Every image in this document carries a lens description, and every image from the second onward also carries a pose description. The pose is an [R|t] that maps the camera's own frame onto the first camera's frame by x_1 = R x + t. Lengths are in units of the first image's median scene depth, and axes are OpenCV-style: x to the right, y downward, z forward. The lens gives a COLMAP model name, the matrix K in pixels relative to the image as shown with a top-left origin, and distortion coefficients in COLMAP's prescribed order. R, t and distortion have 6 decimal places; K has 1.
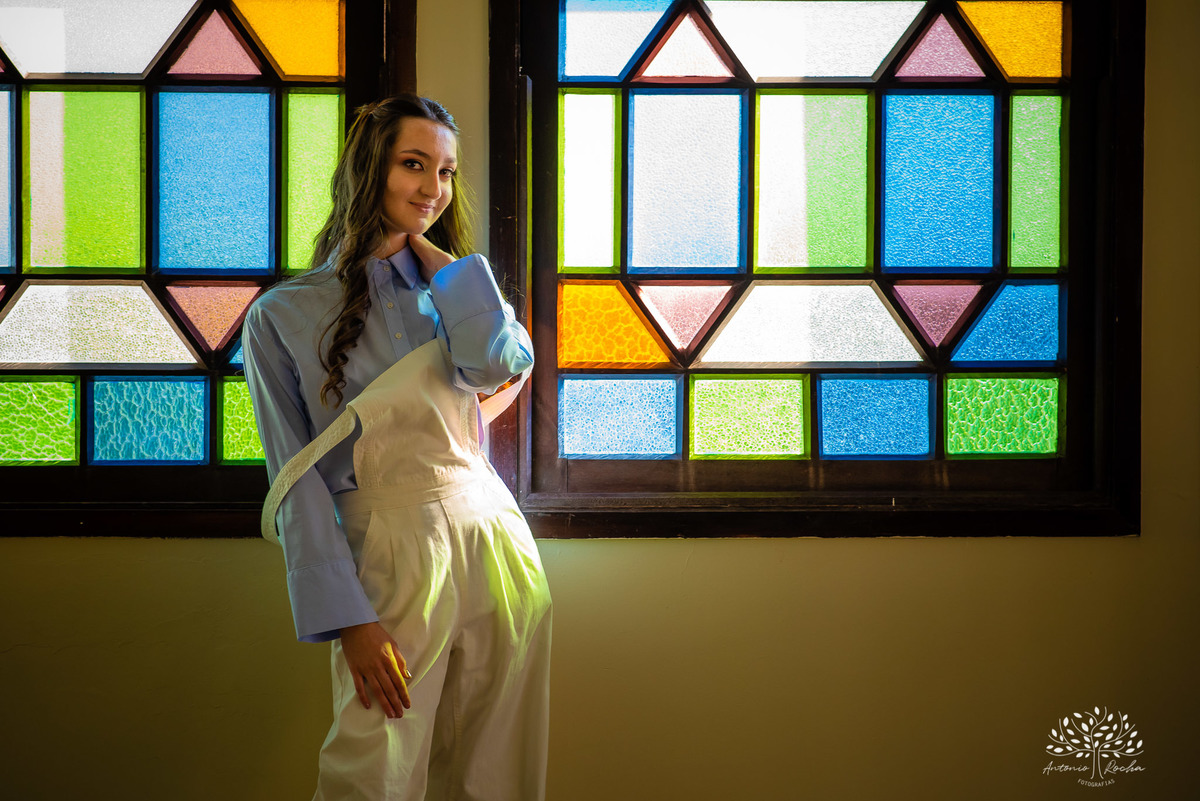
lens RADIAL K [[2795.5, 0, 605.7], [0, 2795.5, 392.4], [0, 0, 1]] dist [-0.176101, 0.000000]
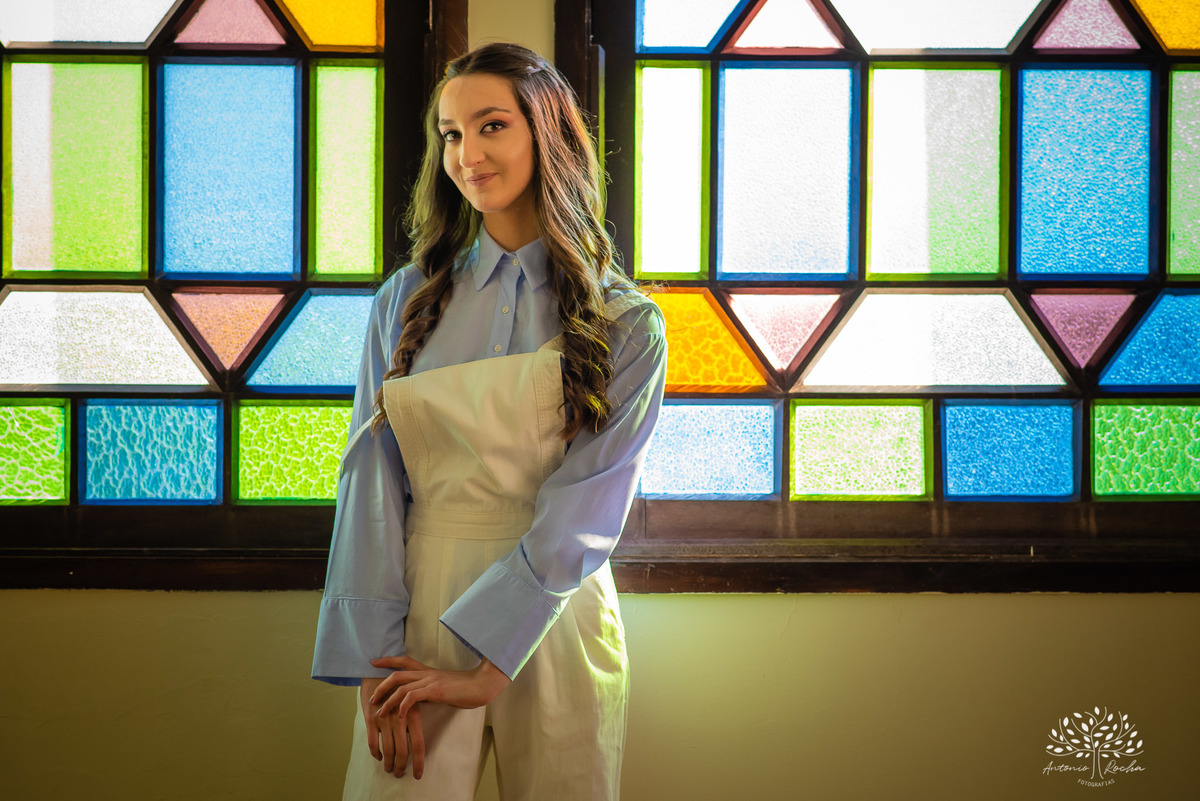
lens RADIAL K [[2795.5, 0, 594.9], [0, 2795.5, 408.8], [0, 0, 1]] dist [-0.176101, 0.000000]
pose [[0.999786, 0.002786, -0.020520, -0.011706], [-0.002916, 0.999976, -0.006310, 0.001873], [0.020501, 0.006368, 0.999770, 0.154613]]
